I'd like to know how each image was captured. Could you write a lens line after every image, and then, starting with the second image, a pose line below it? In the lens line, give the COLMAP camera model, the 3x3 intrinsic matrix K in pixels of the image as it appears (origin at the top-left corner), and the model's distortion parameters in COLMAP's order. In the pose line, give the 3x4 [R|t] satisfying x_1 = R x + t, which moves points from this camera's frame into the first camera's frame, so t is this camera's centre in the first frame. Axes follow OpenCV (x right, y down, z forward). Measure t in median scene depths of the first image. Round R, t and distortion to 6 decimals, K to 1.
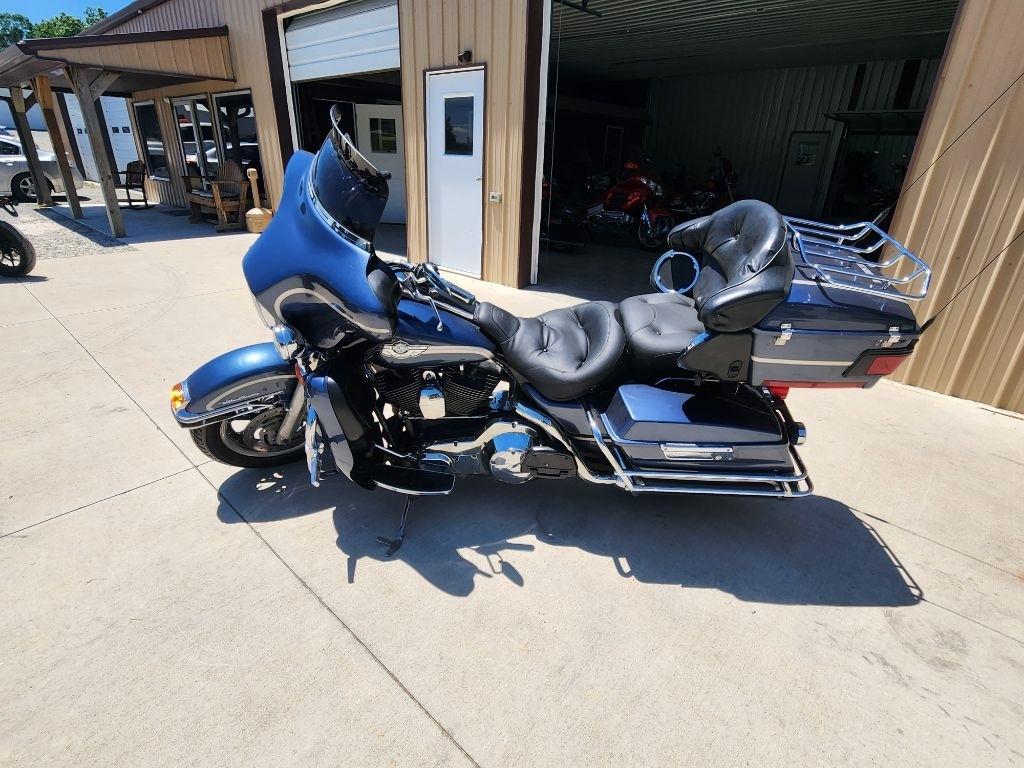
lens RADIAL K [[518.5, 0, 515.6], [0, 518.5, 375.9], [0, 0, 1]] dist [-0.004865, 0.002869]
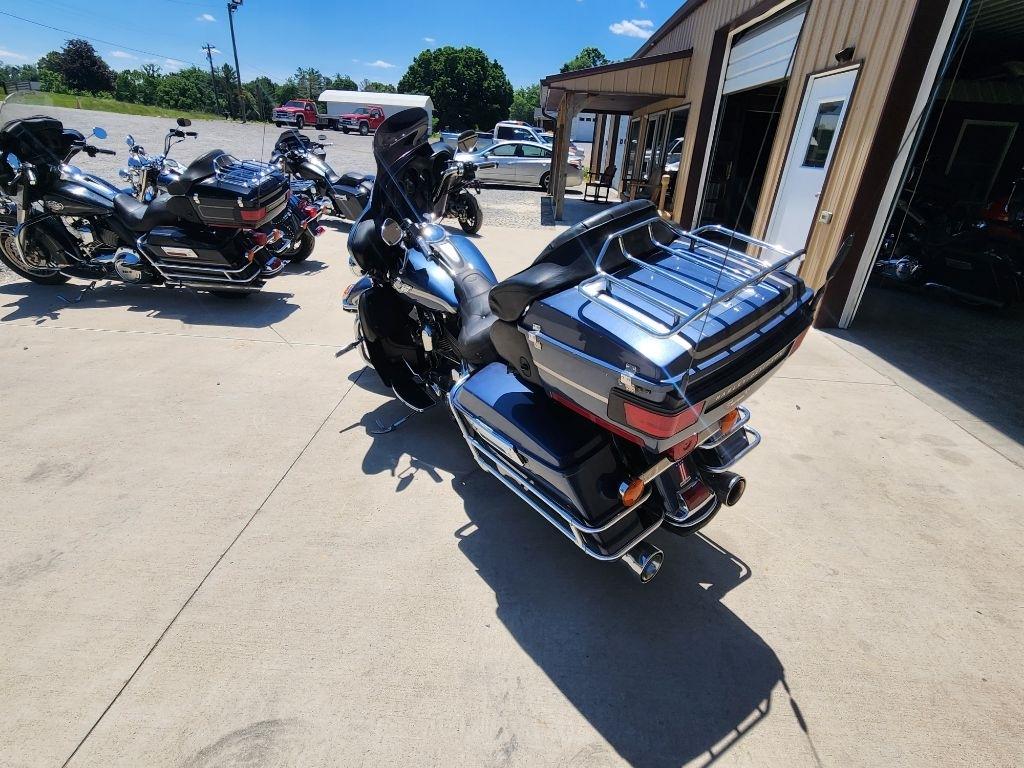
lens RADIAL K [[518.5, 0, 514.6], [0, 518.5, 376.5], [0, 0, 1]] dist [-0.004865, 0.002869]
pose [[0.635968, 0.324531, -0.700160, 0.817983], [-0.341709, 0.931910, 0.121569, -0.079432], [0.691939, 0.161937, 0.703560, 0.242431]]
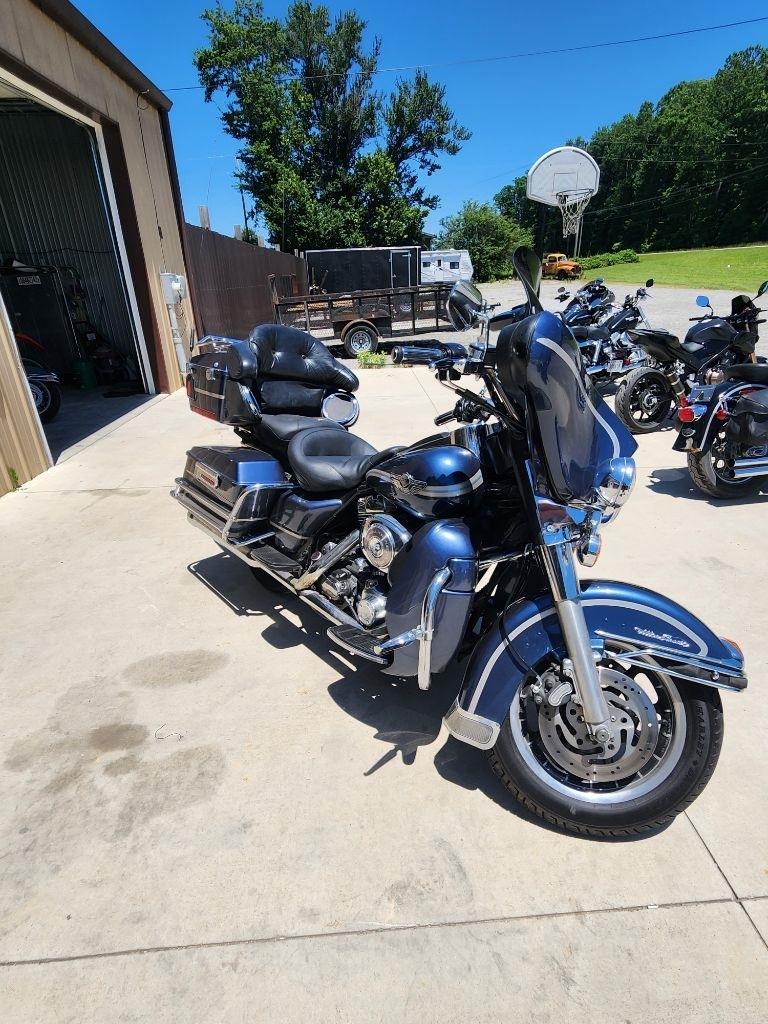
lens RADIAL K [[518.5, 0, 393.9], [0, 518.5, 509.8], [0, 0, 1]] dist [-0.004865, 0.002869]
pose [[-0.716963, -0.291298, 0.633332, -0.656418], [0.280950, 0.710717, 0.644941, -0.632450], [-0.637990, 0.640333, -0.427718, 1.357646]]
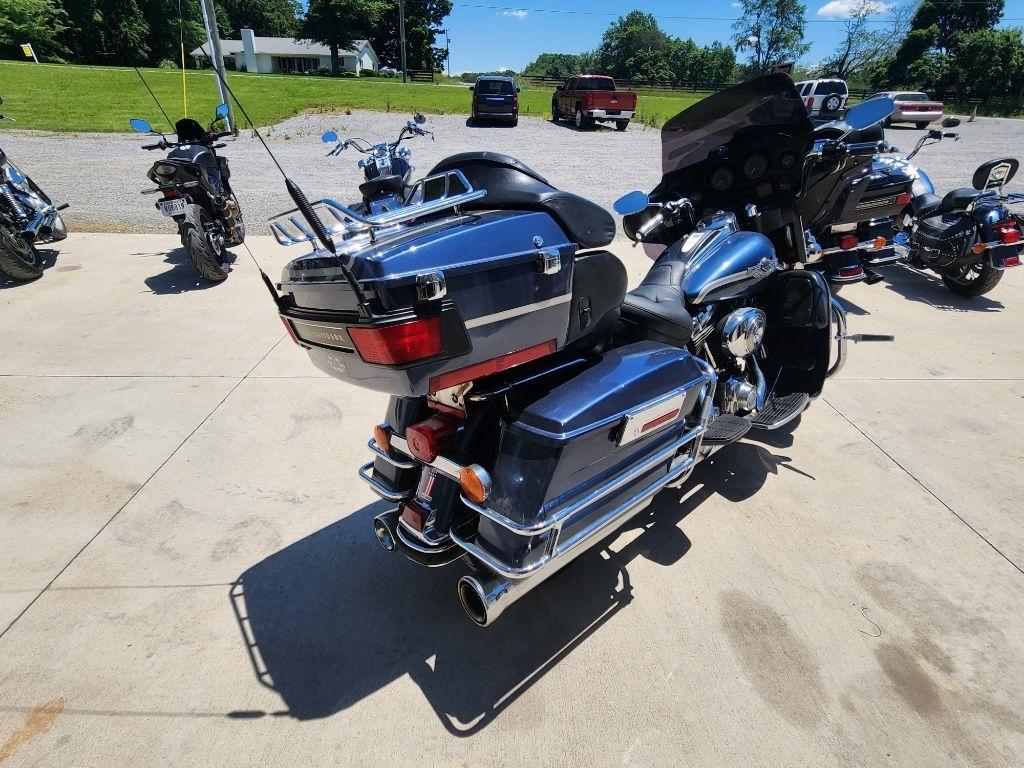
lens RADIAL K [[518.5, 0, 515.9], [0, 518.5, 371.5], [0, 0, 1]] dist [-0.004865, 0.002869]
pose [[-0.713820, 0.268220, -0.646930, 0.783491], [-0.321839, 0.694794, 0.643180, -0.483082], [0.621997, 0.667323, -0.409634, 1.217671]]
